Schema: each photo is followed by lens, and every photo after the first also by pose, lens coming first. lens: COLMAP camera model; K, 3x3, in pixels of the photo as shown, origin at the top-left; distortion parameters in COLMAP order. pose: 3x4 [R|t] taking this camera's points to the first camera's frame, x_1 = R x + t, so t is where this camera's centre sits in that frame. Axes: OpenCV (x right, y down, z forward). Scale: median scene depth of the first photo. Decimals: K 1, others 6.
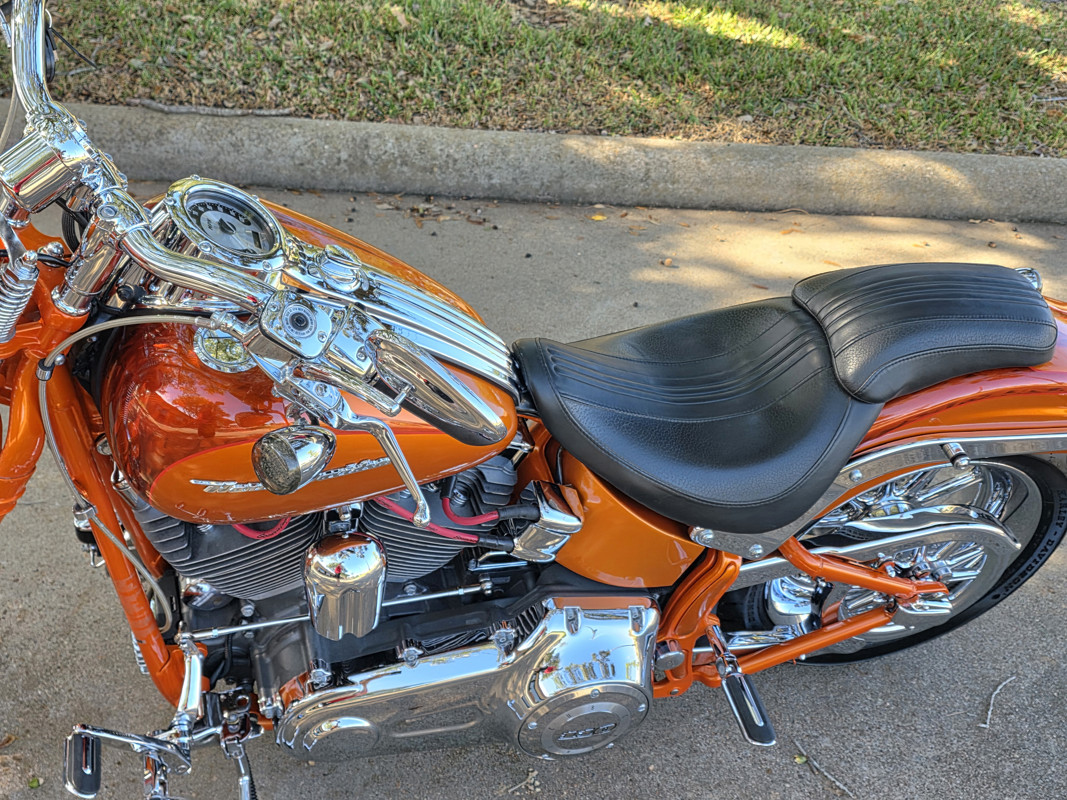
lens RADIAL K [[1267.9, 0, 544.0], [0, 1267.9, 403.2], [0, 0, 1]] dist [0.137091, -0.331407]
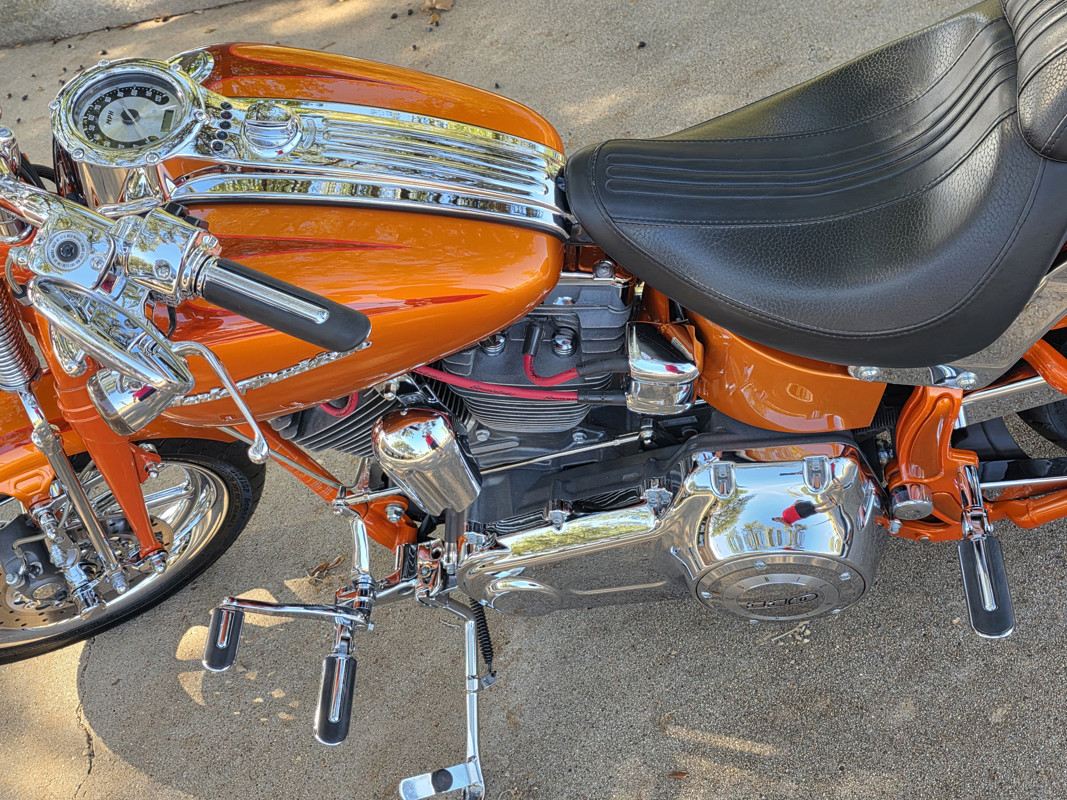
lens RADIAL K [[1267.9, 0, 544.0], [0, 1267.9, 403.2], [0, 0, 1]] dist [0.137091, -0.331407]
pose [[0.820532, -0.030159, -0.570805, 0.383966], [0.172219, 0.965248, 0.196565, -0.054108], [0.545040, -0.259591, 0.797210, 0.298447]]
